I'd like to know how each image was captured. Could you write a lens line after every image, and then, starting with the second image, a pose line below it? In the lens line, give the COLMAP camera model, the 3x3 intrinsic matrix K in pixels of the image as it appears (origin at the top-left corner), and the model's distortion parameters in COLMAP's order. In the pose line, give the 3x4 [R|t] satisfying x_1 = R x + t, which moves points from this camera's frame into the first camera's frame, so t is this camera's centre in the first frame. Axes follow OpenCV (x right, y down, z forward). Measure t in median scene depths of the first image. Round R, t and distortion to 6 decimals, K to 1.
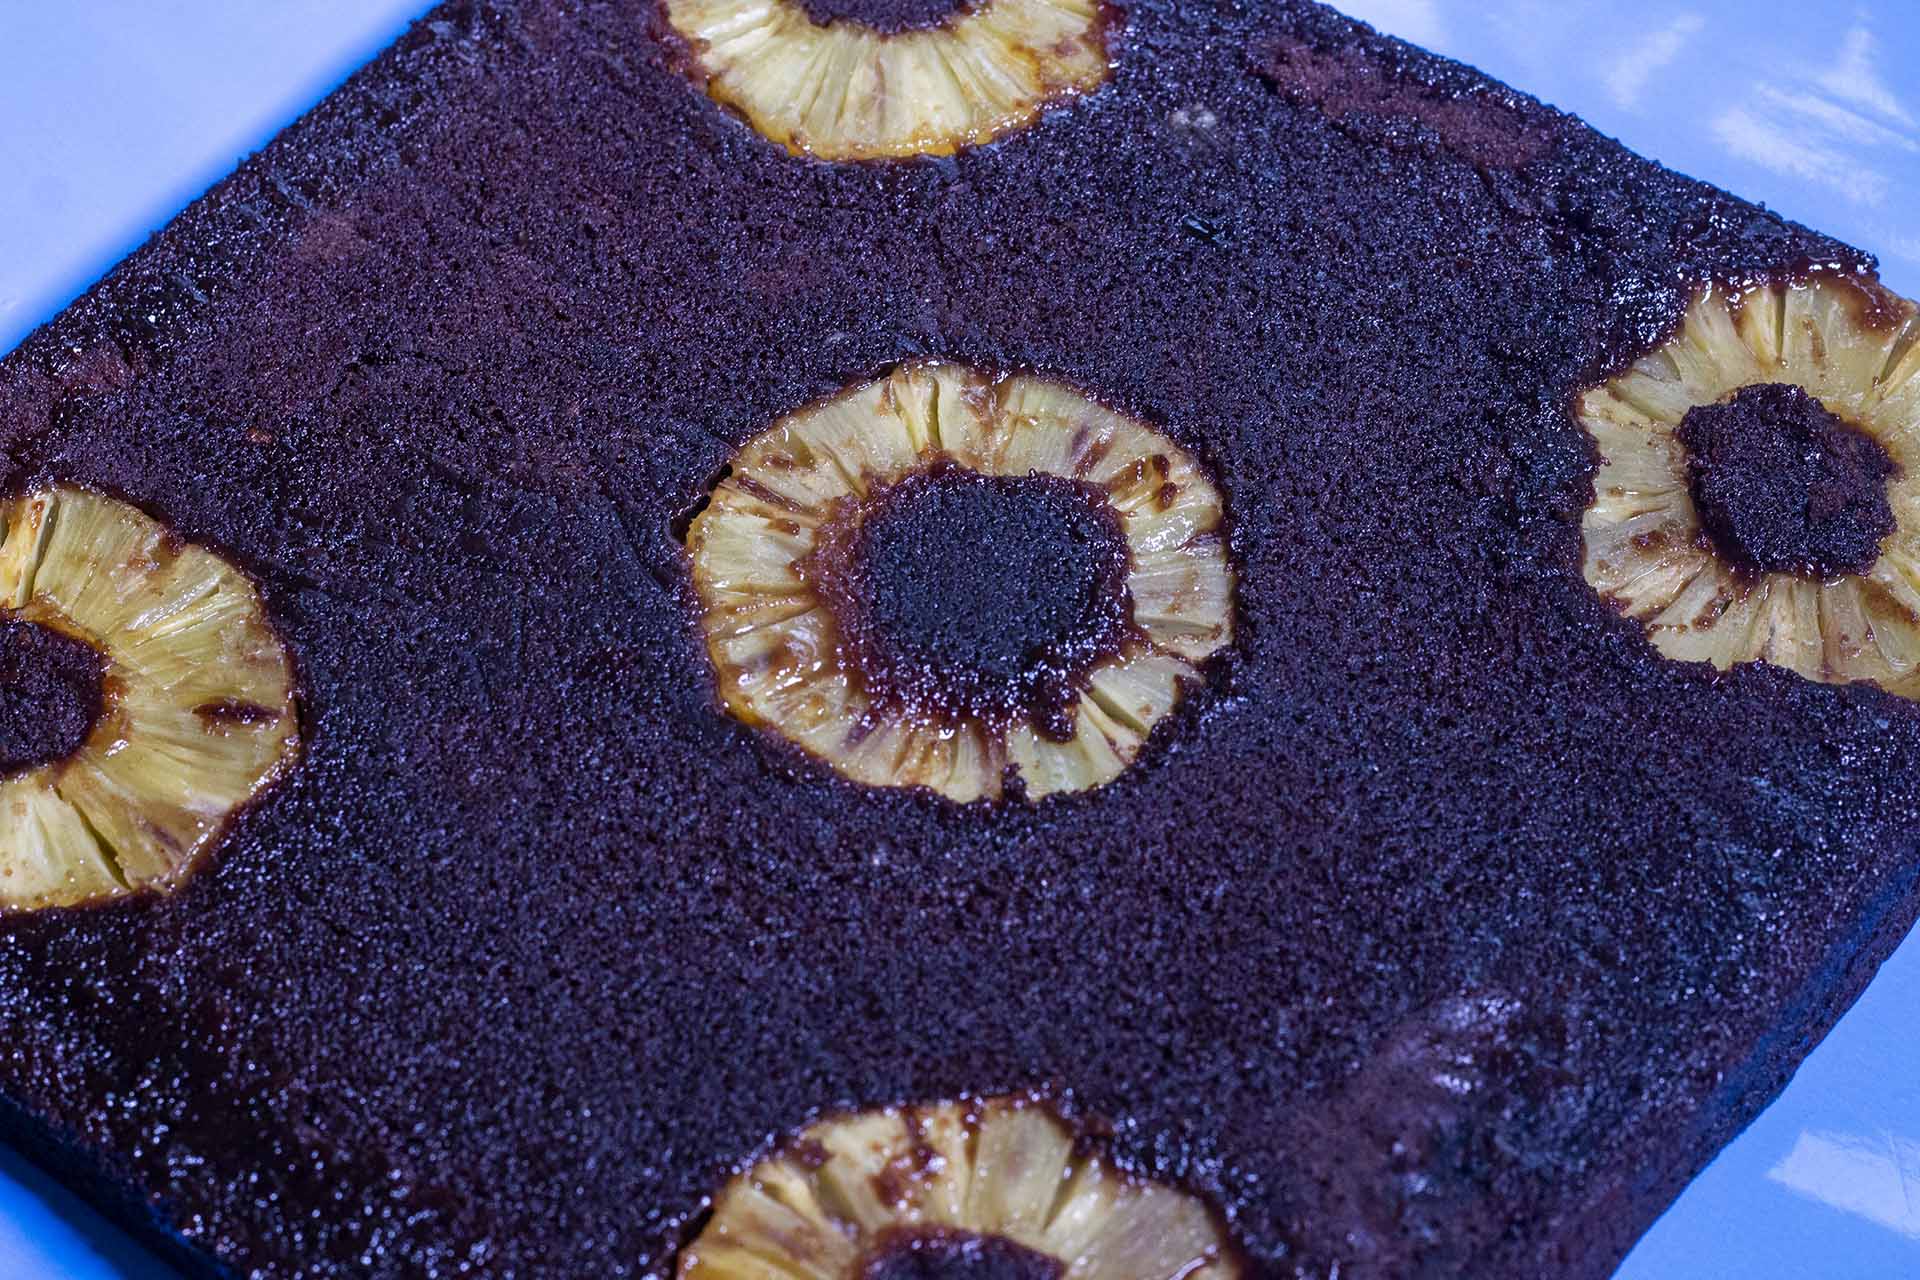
lens RADIAL K [[5390.9, 0, 960.0], [0, 5390.9, 640.0], [0, 0, 1]] dist [-0.094485, -1.117986]
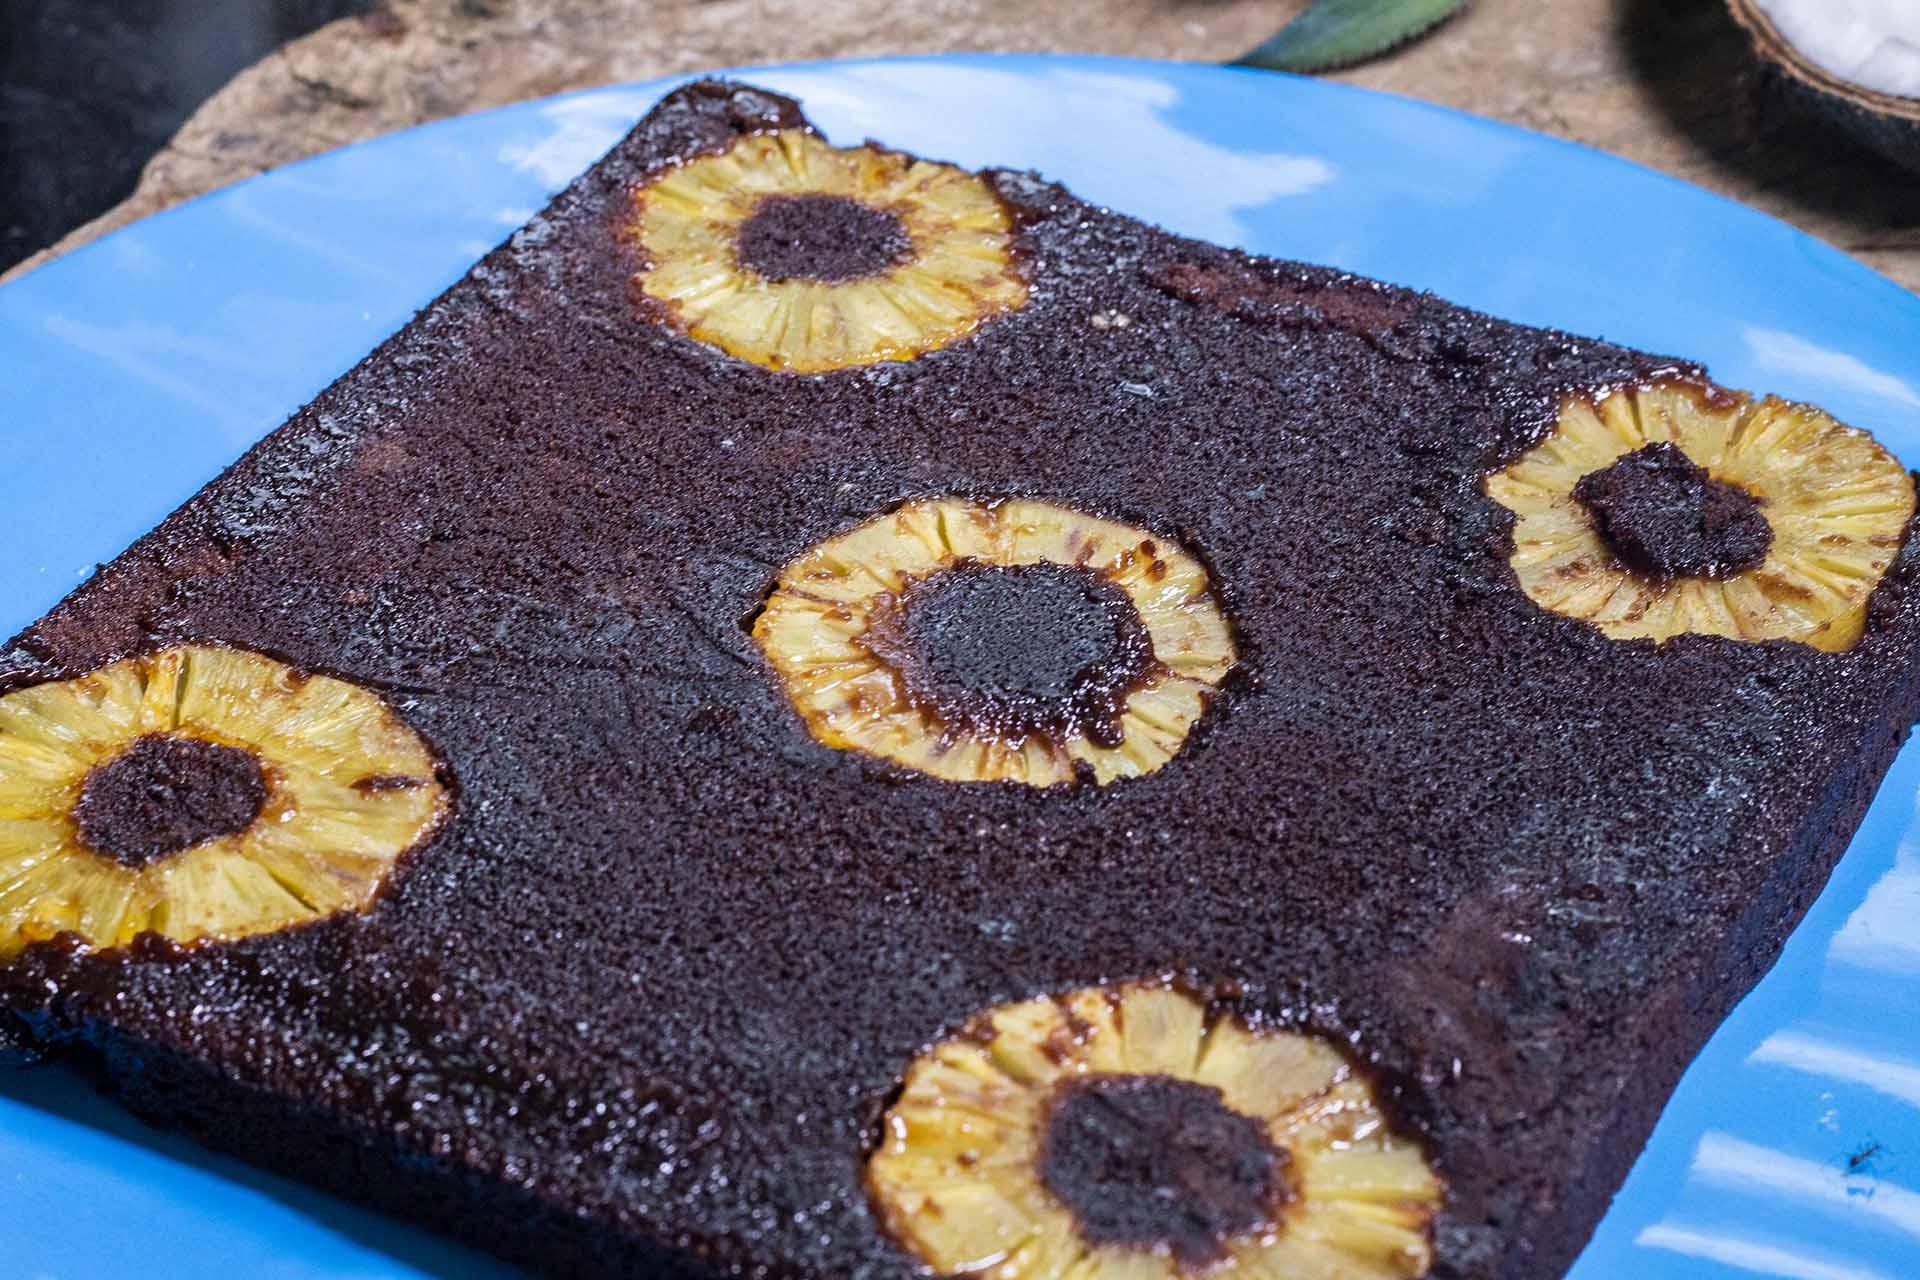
lens RADIAL K [[5390.9, 0, 960.0], [0, 5390.9, 640.0], [0, 0, 1]] dist [-0.094485, -1.117986]
pose [[0.985080, -0.076213, 0.154299, -0.187464], [0.114879, 0.958795, -0.259838, 0.289743], [-0.128138, 0.273687, 0.953245, -0.095645]]
